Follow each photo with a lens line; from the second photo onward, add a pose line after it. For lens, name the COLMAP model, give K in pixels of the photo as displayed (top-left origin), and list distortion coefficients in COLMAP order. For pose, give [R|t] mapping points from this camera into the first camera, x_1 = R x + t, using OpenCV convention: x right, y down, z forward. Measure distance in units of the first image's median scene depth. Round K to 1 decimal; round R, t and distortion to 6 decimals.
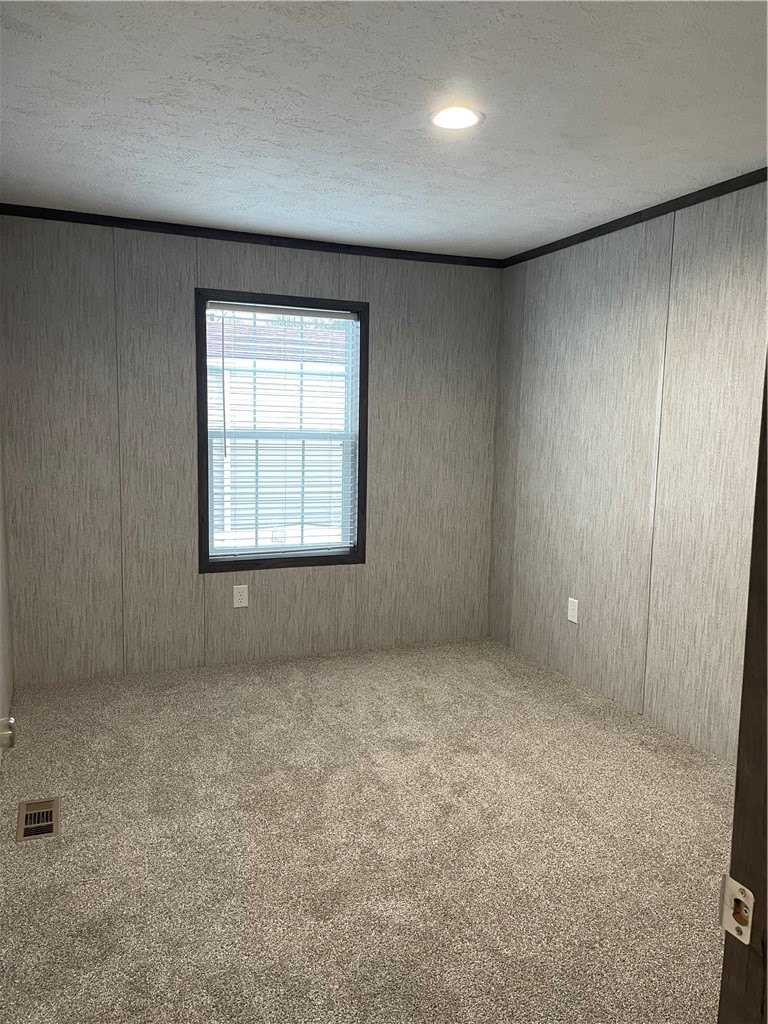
lens RADIAL K [[775.4, 0, 376.3], [0, 775.4, 514.8], [0, 0, 1]] dist [0.056757, -0.055668]
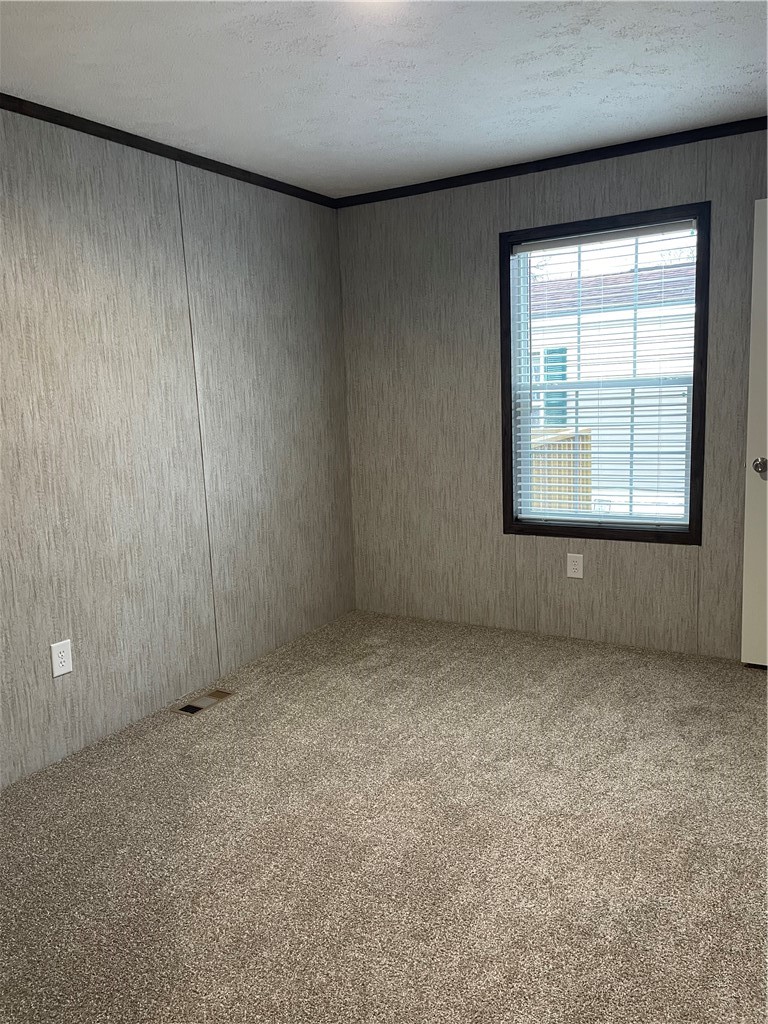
lens RADIAL K [[775.4, 0, 373.3], [0, 775.4, 504.8], [0, 0, 1]] dist [0.056757, -0.055668]
pose [[0.573263, 0.077913, -0.815658, 0.454177], [-0.043190, 0.996958, 0.064876, -0.015234], [0.818232, -0.001963, 0.574885, 0.304806]]
